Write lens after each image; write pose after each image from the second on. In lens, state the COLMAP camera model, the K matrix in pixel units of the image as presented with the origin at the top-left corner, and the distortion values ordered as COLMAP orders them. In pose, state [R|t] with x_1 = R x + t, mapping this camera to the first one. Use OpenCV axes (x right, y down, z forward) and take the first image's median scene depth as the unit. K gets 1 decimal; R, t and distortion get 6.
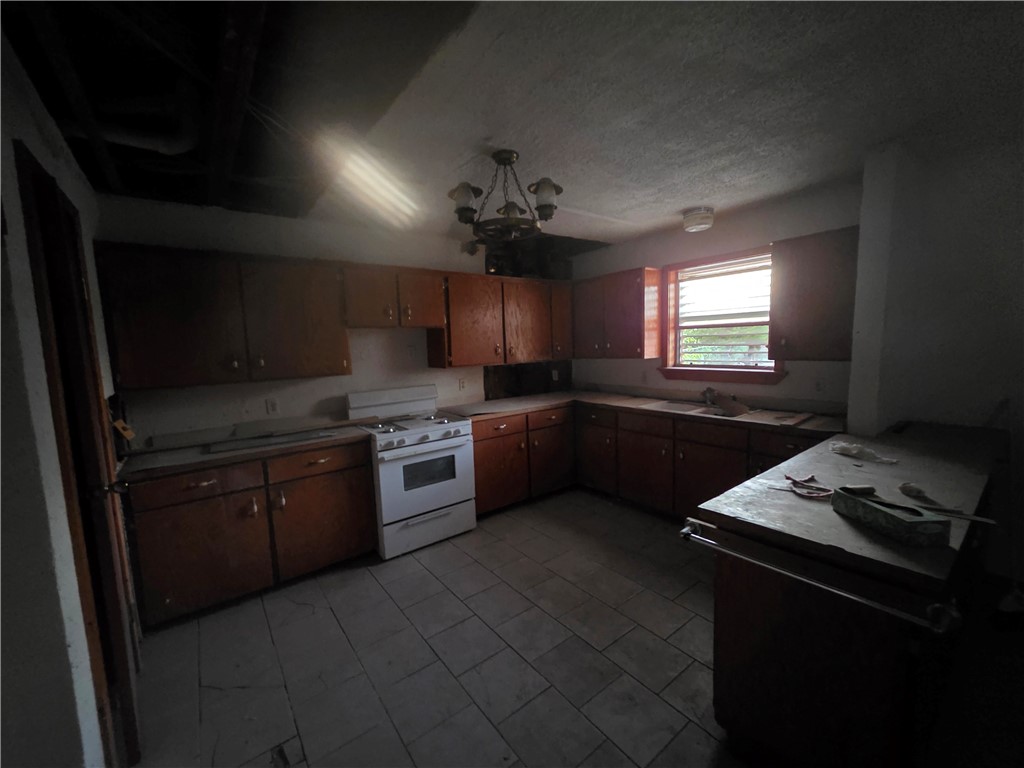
lens RADIAL K [[412.8, 0, 511.7], [0, 412.8, 389.1], [0, 0, 1]] dist [0.000463, 0.000125]
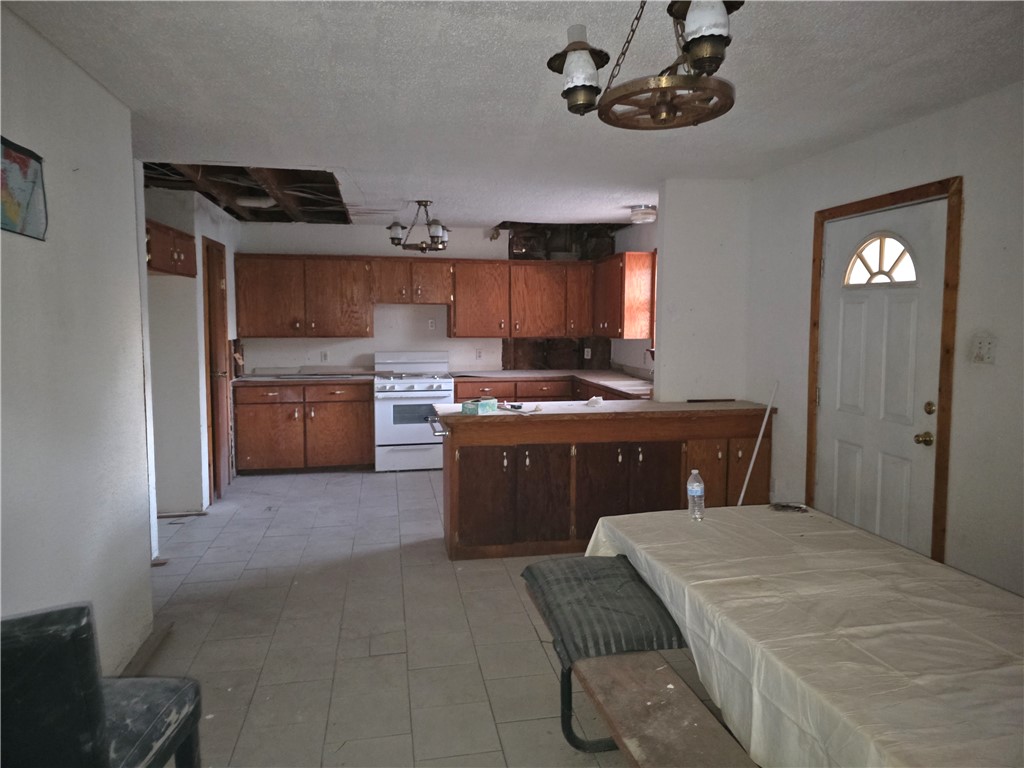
lens RADIAL K [[718.1, 0, 535.9], [0, 718.1, 377.1], [0, 0, 1]] dist [0.037762, -0.001431]
pose [[0.899373, 0.074198, -0.430840, 1.155850], [-0.083752, 0.996481, -0.003221, 0.059418], [0.429085, 0.038980, 0.902423, -0.929227]]
